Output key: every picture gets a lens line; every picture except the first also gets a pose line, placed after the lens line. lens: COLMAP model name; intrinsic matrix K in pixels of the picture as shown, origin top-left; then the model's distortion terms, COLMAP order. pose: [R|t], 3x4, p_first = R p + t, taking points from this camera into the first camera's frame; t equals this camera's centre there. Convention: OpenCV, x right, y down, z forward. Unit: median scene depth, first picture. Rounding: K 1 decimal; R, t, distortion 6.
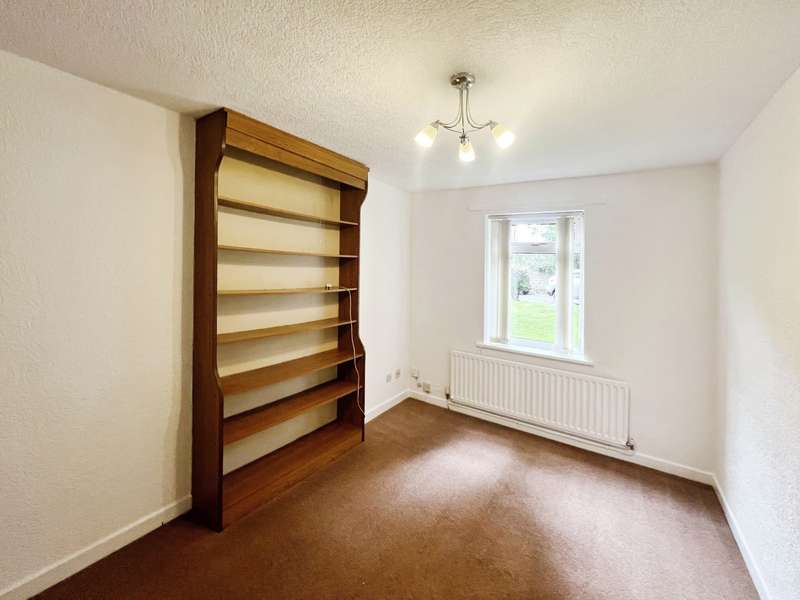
lens RADIAL K [[340.5, 0, 400.6], [0, 340.5, 276.9], [0, 0, 1]] dist [0.000845, 0.000138]
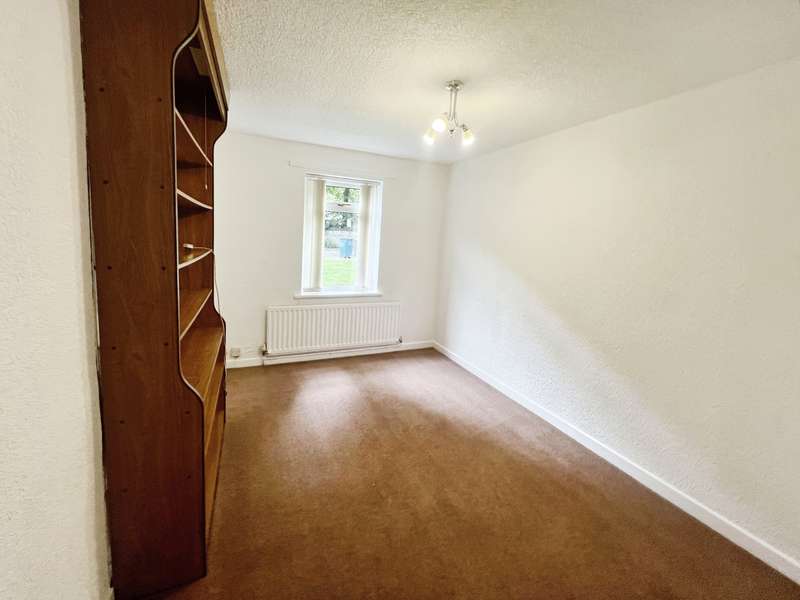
lens RADIAL K [[325.8, 0, 399.8], [0, 325.8, 291.7], [0, 0, 1]] dist [-0.000394, -0.000048]
pose [[0.544677, -0.151313, 0.824883, -0.476864], [0.004643, 0.984118, 0.177457, 0.002036], [-0.838633, -0.092827, 0.536728, 0.184252]]
